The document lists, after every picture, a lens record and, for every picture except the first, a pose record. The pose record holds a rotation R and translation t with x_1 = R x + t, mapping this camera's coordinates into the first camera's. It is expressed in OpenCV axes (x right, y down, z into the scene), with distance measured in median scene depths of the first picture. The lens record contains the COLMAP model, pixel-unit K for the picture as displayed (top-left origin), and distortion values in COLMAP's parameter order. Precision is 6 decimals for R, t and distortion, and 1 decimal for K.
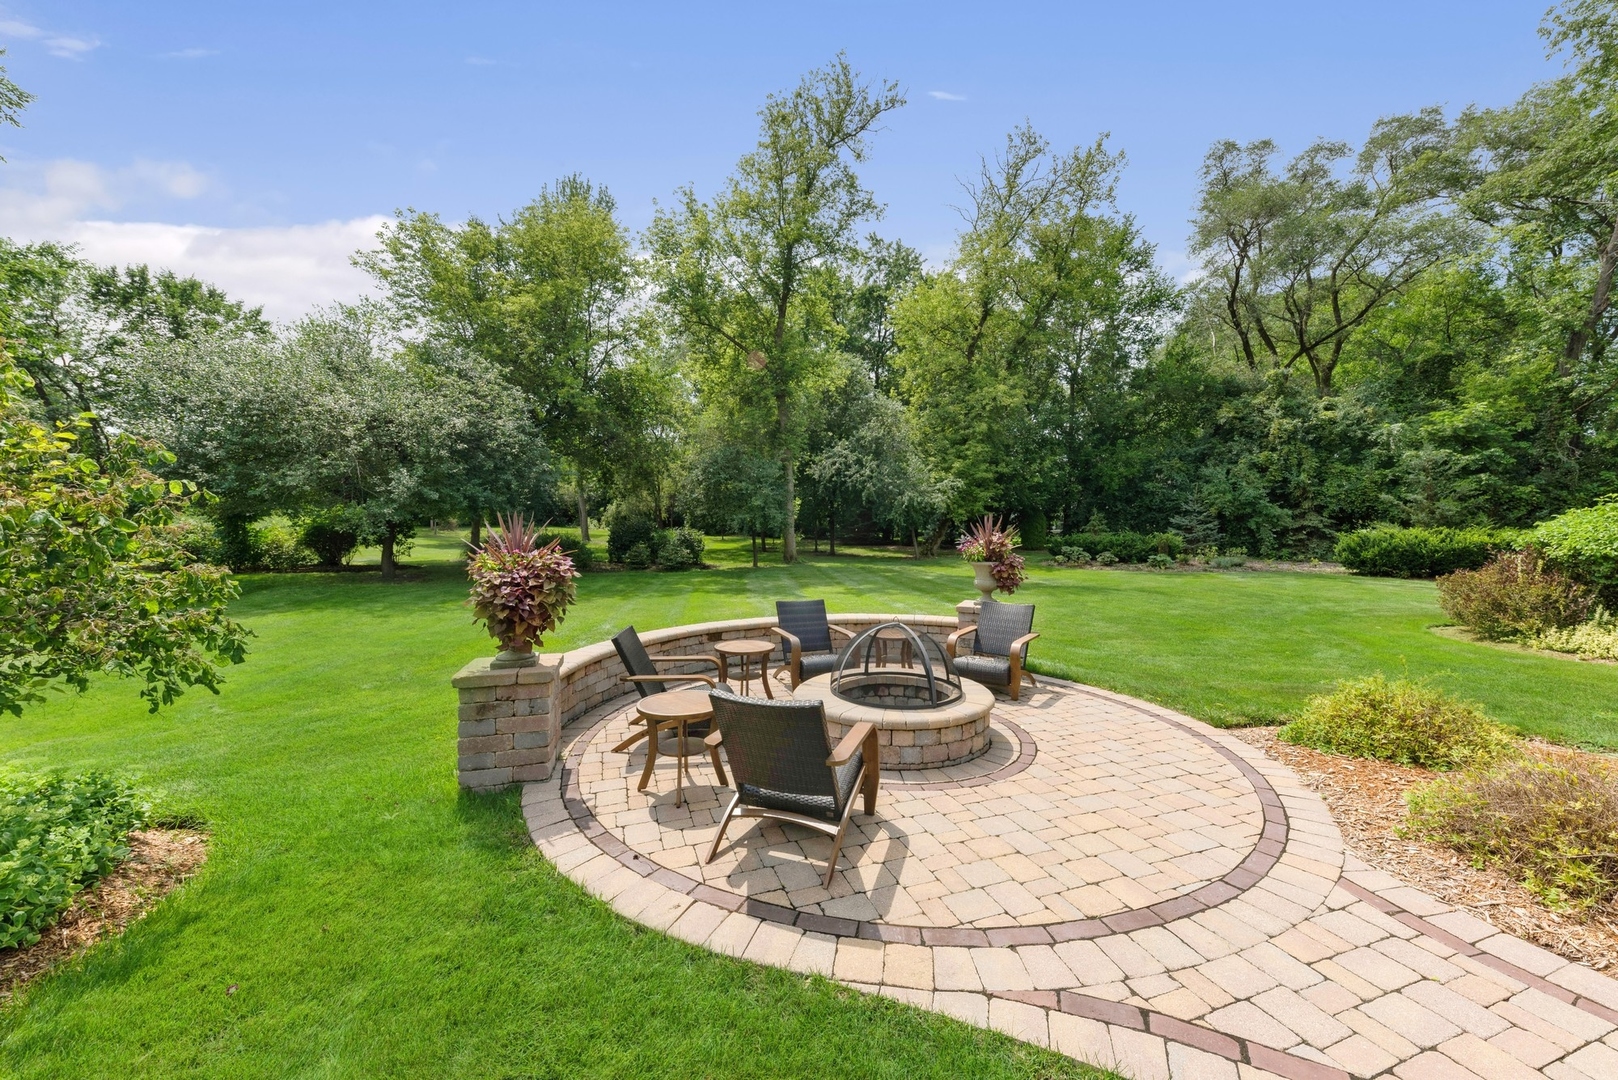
lens RADIAL K [[600.0, 0, 812.0], [0, 600.0, 535.9], [0, 0, 1]] dist [0.008197, -0.000016]
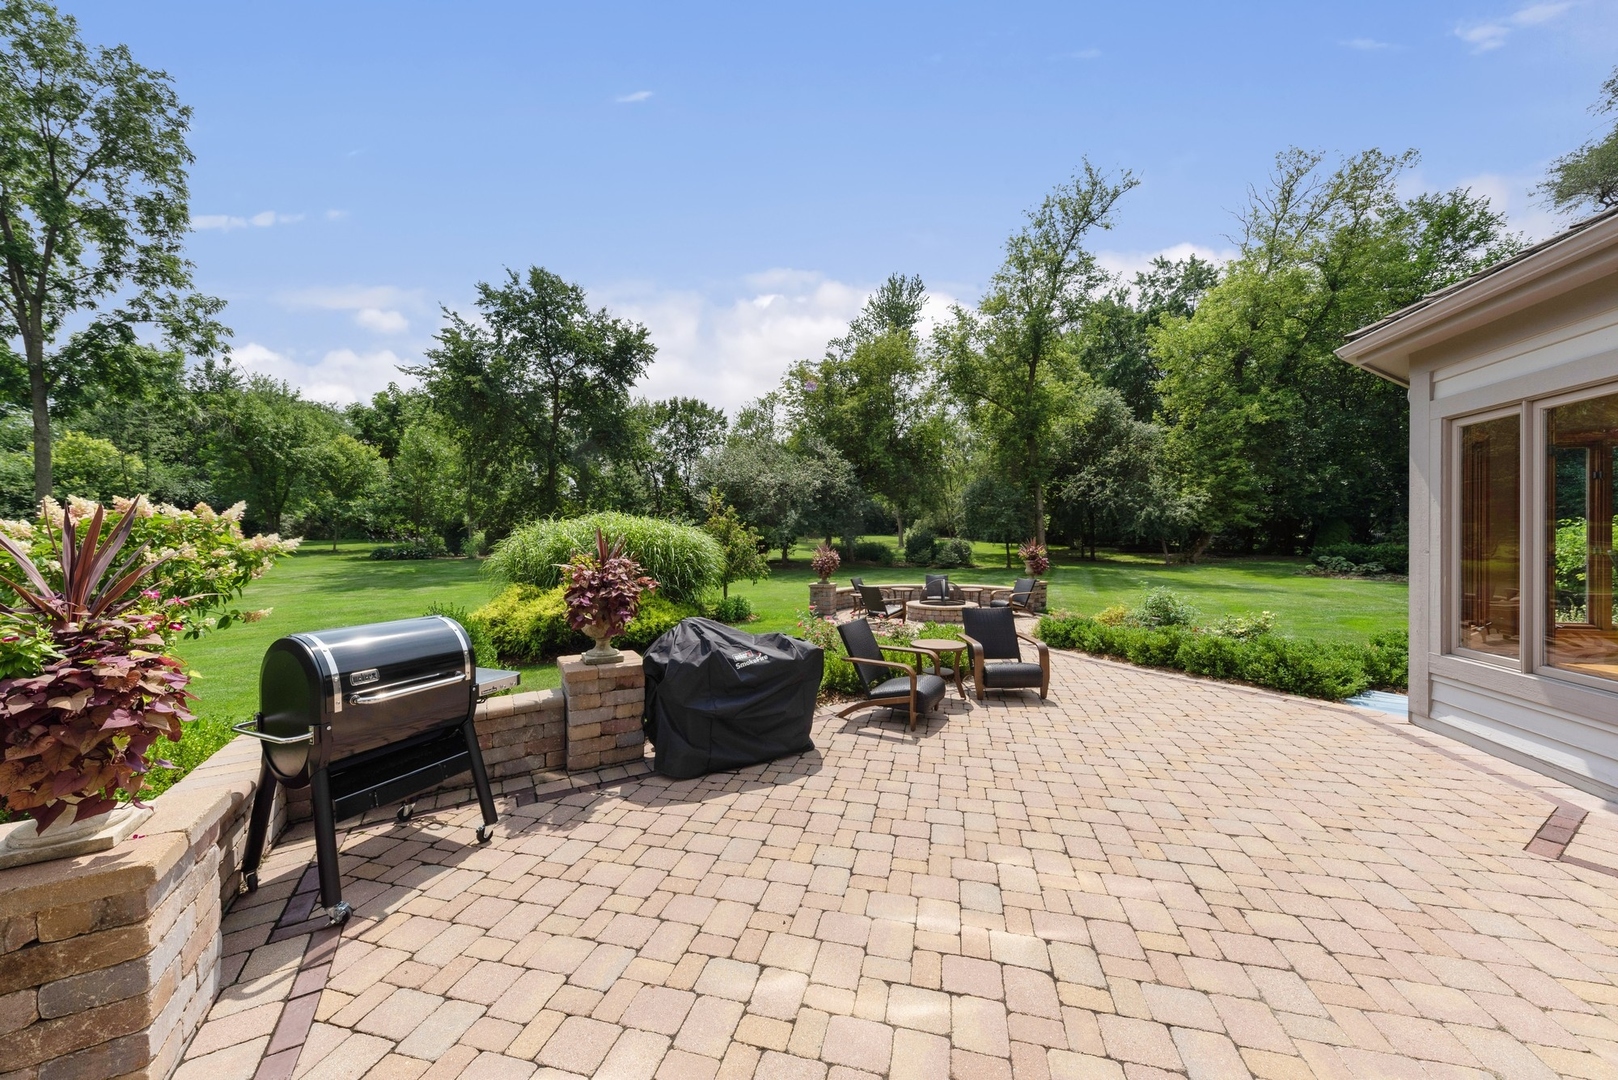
lens RADIAL K [[565.0, 0, 807.4], [0, 565.0, 539.0], [0, 0, 1]] dist [0.004675, -0.000567]
pose [[0.846646, 0.000736, -0.532155, 0.190311], [-0.002177, 0.999995, -0.002082, -0.007841], [0.532151, 0.002921, 0.846644, -0.296904]]
